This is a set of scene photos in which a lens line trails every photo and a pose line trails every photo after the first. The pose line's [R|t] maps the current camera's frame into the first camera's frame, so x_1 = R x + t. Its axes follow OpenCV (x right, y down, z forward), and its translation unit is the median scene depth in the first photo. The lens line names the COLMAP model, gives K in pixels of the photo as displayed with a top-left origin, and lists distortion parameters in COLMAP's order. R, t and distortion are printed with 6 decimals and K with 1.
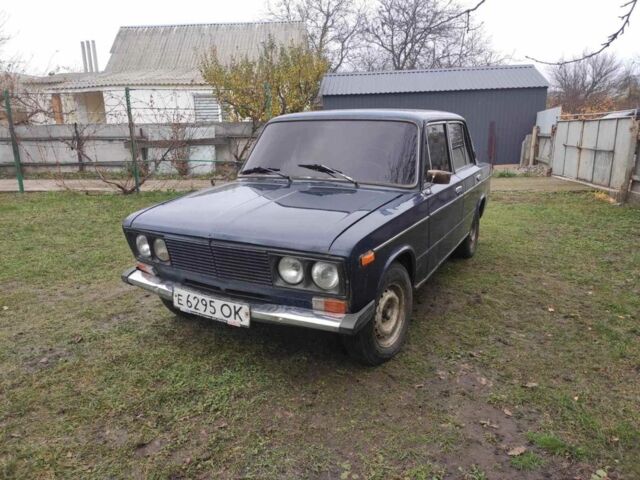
lens RADIAL K [[474.7, 0, 320.0], [0, 474.7, 240.0], [0, 0, 1]] dist [0.096602, -0.115118]
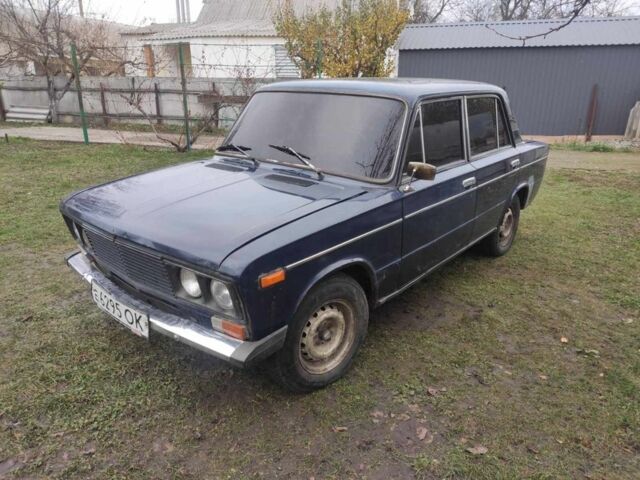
lens RADIAL K [[474.7, 0, 320.0], [0, 474.7, 240.0], [0, 0, 1]] dist [0.096602, -0.115118]
pose [[0.979580, 0.085264, -0.182078, 0.235092], [-0.068440, 0.992950, 0.096776, -0.081179], [0.189046, -0.082338, 0.978510, 0.159495]]
